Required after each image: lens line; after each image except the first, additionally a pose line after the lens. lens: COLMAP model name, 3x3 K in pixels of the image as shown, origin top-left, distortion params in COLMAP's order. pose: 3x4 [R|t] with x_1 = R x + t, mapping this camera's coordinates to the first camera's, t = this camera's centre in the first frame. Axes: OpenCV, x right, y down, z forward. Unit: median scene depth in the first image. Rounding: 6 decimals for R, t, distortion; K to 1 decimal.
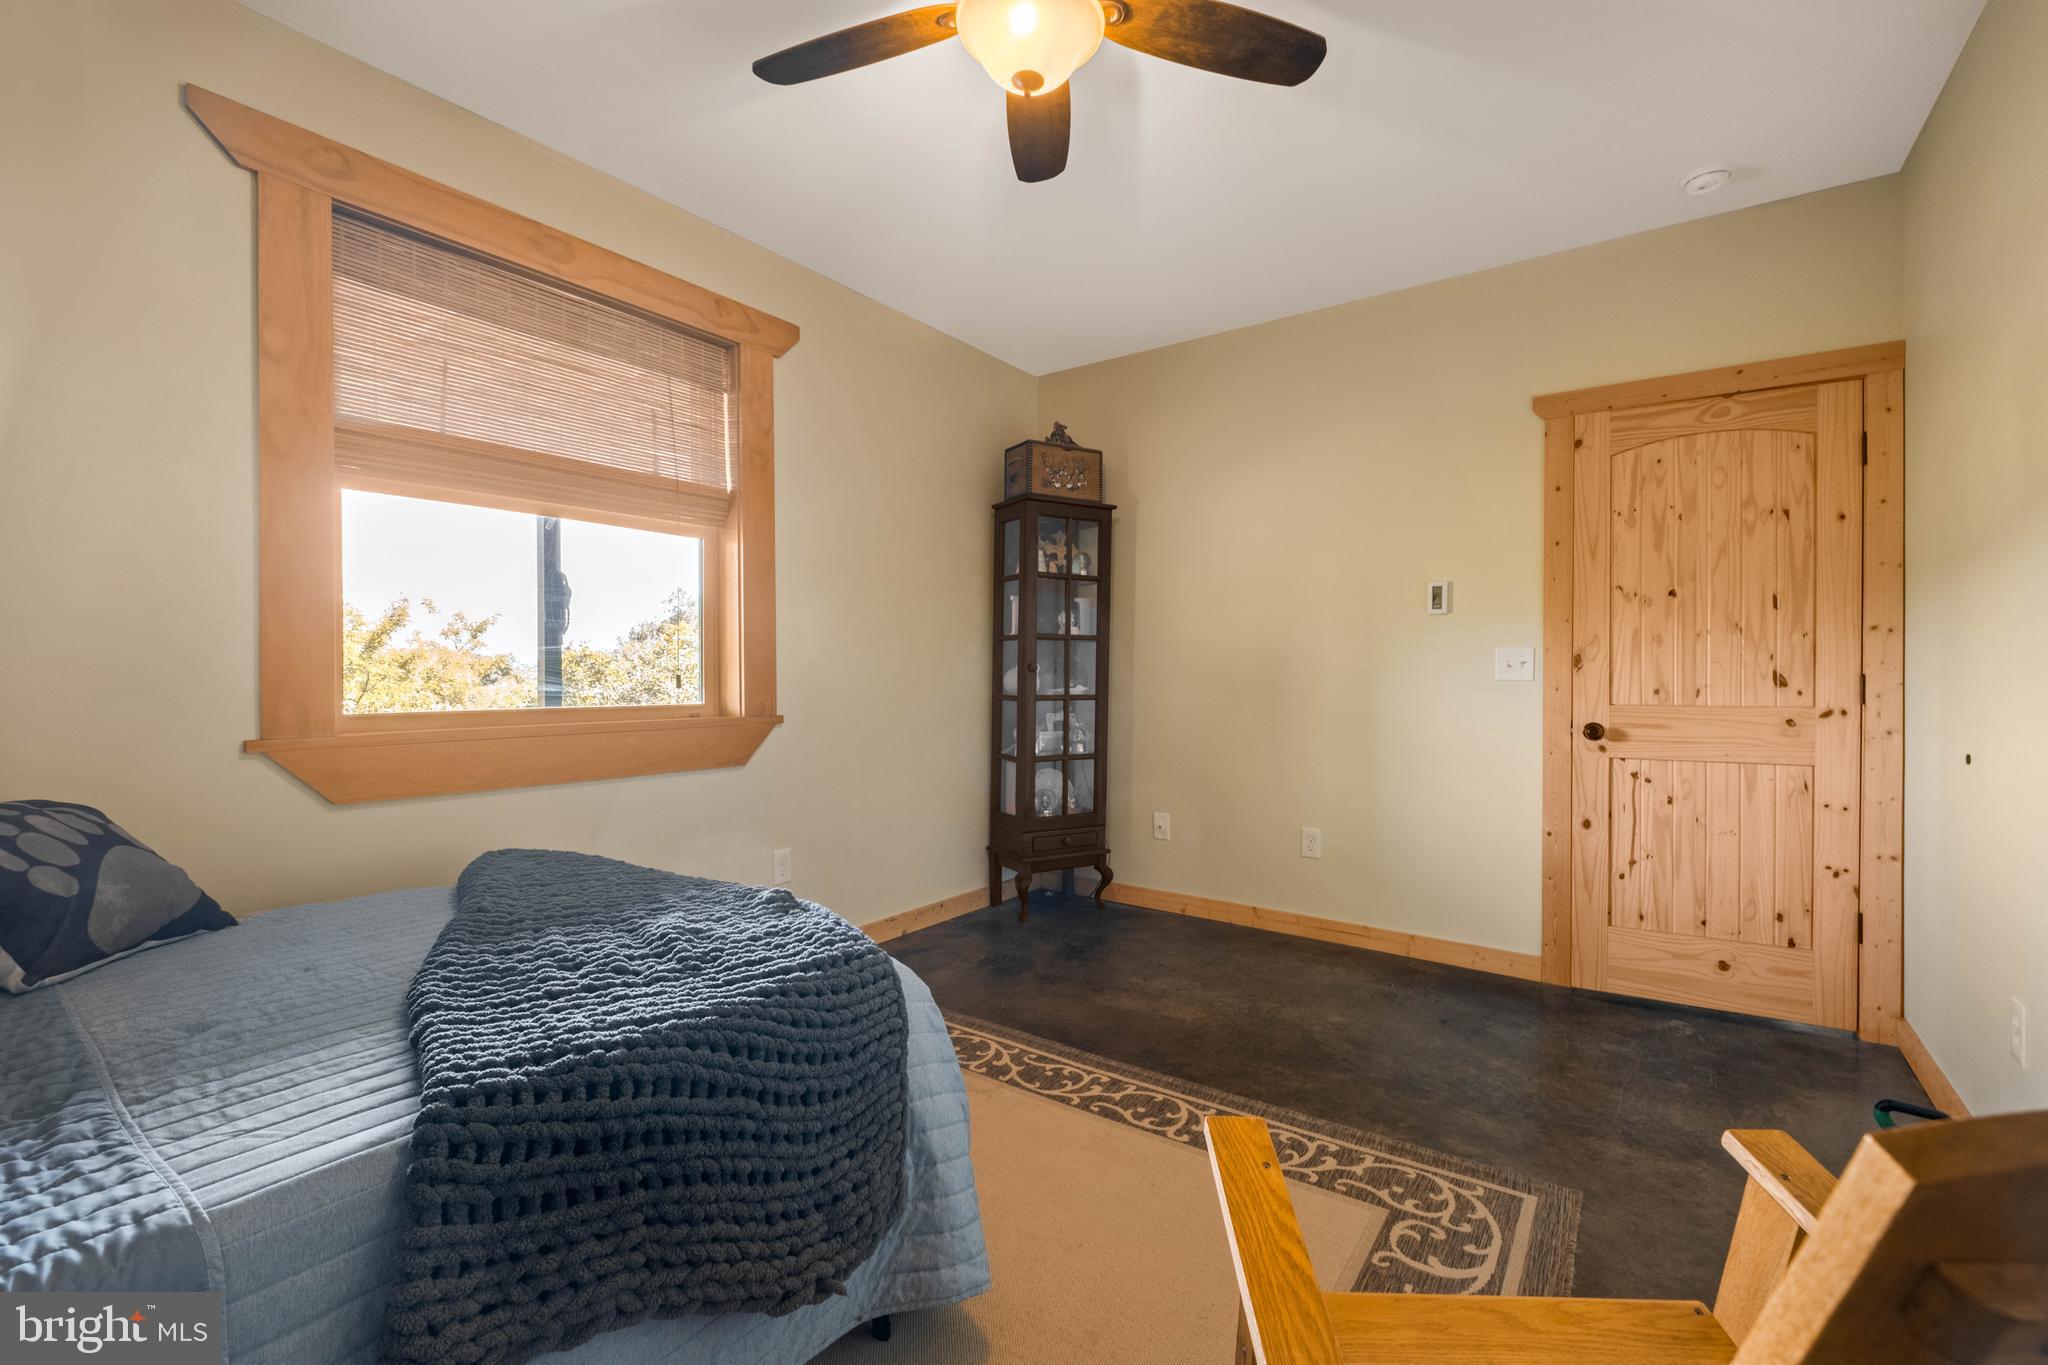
lens RADIAL K [[888.3, 0, 1024.0], [0, 888.3, 682.5], [0, 0, 1]] dist [0.030219, -0.007020]
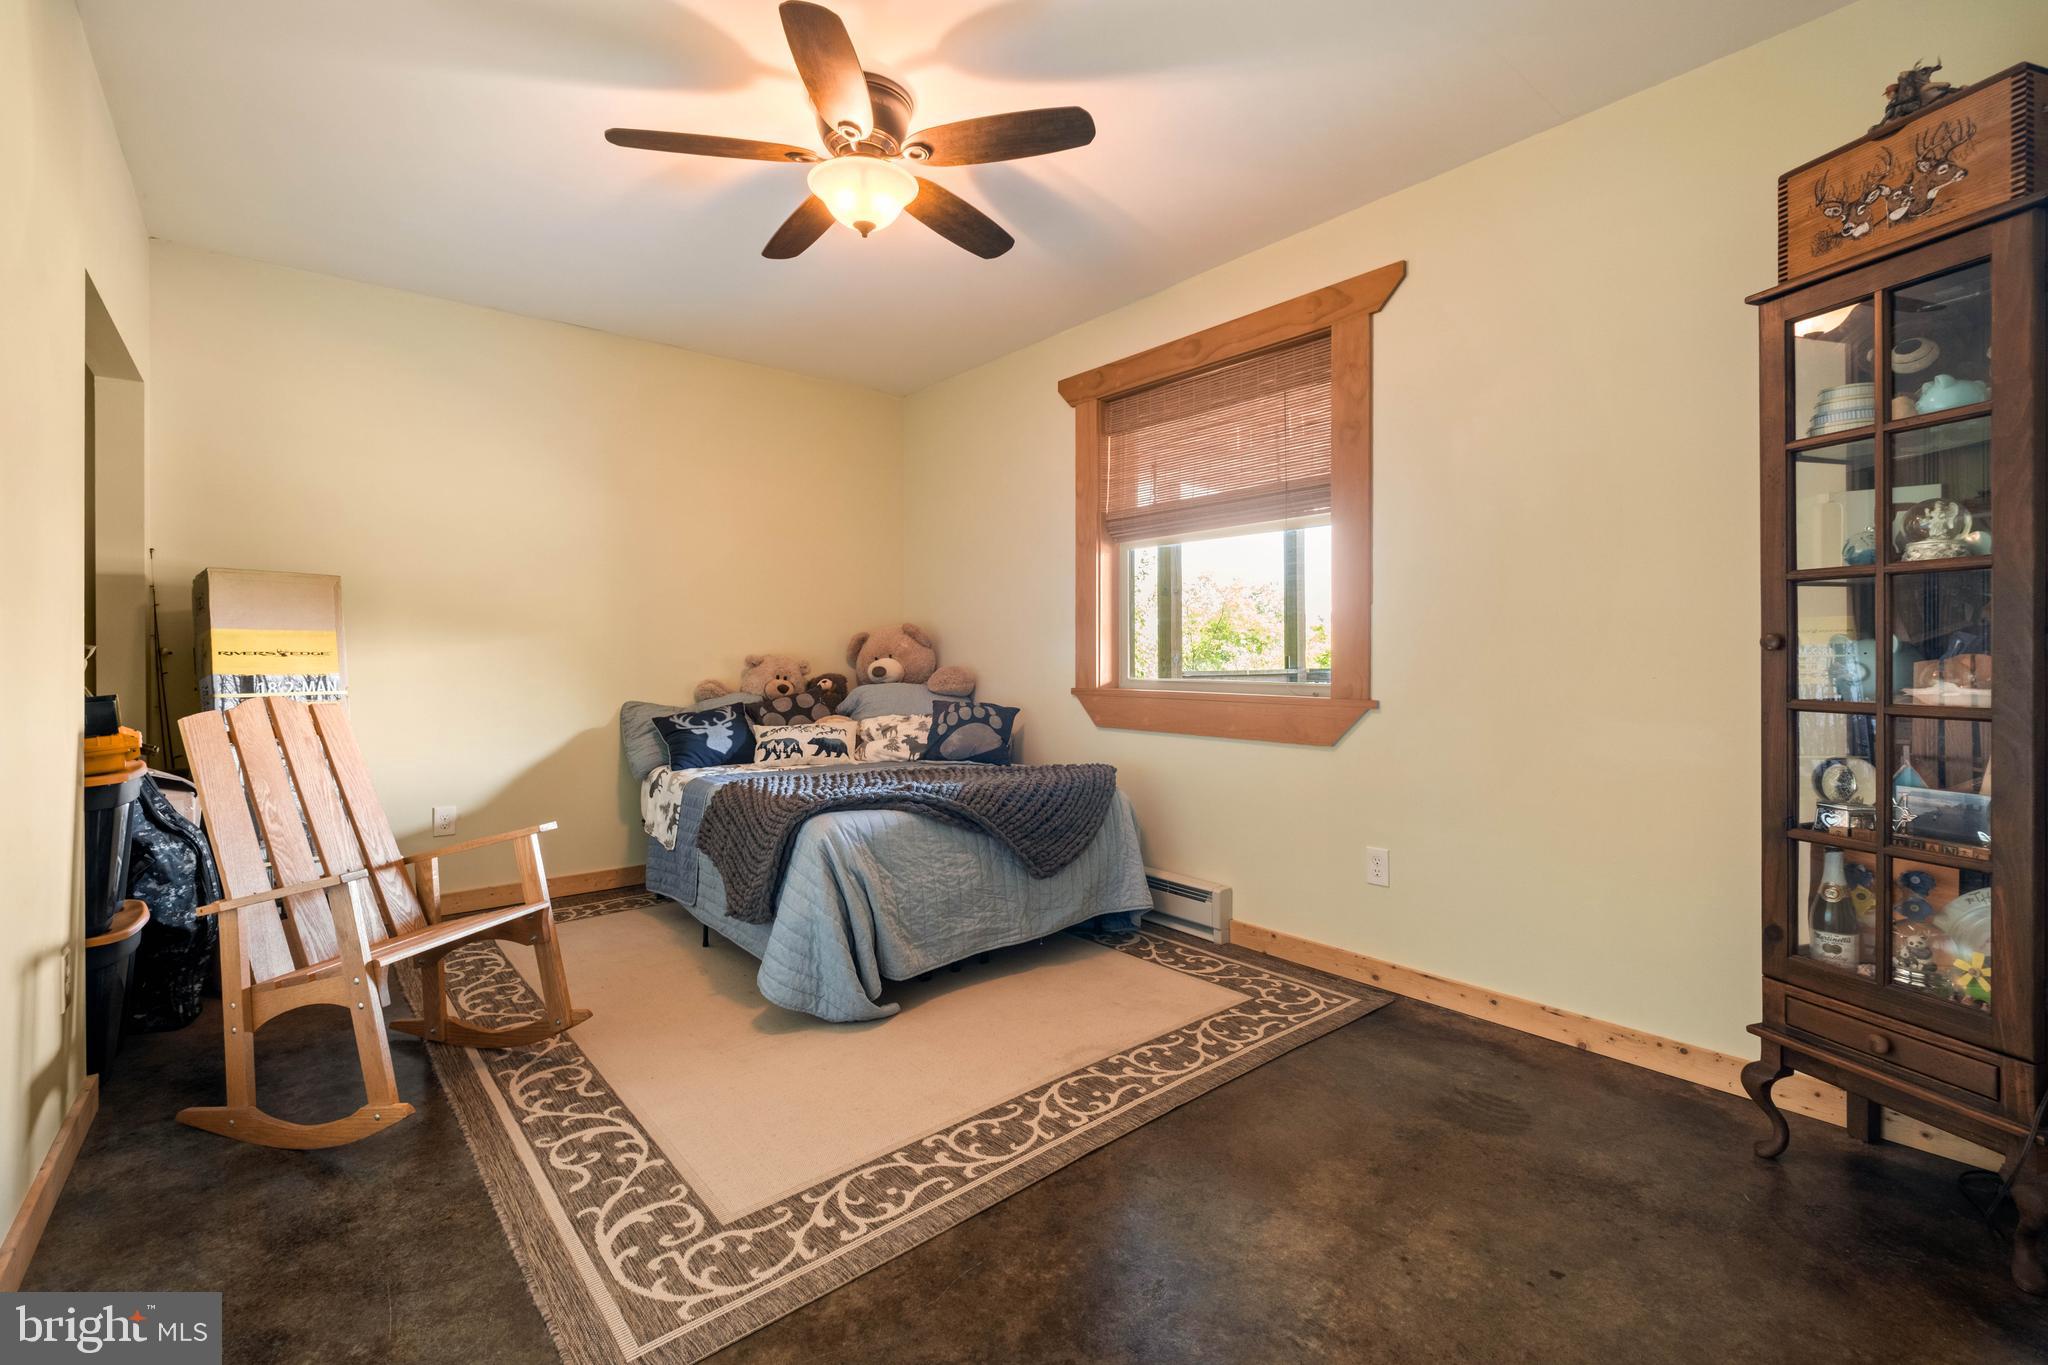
lens RADIAL K [[884.4, 0, 1021.1], [0, 884.4, 672.4], [0, 0, 1]] dist [0.003499, -0.006706]
pose [[-0.244092, 0.010811, -0.969692, 1.141826], [-0.022704, 0.999600, 0.016860, 0.000250], [0.969486, 0.026131, -0.243749, 1.426411]]
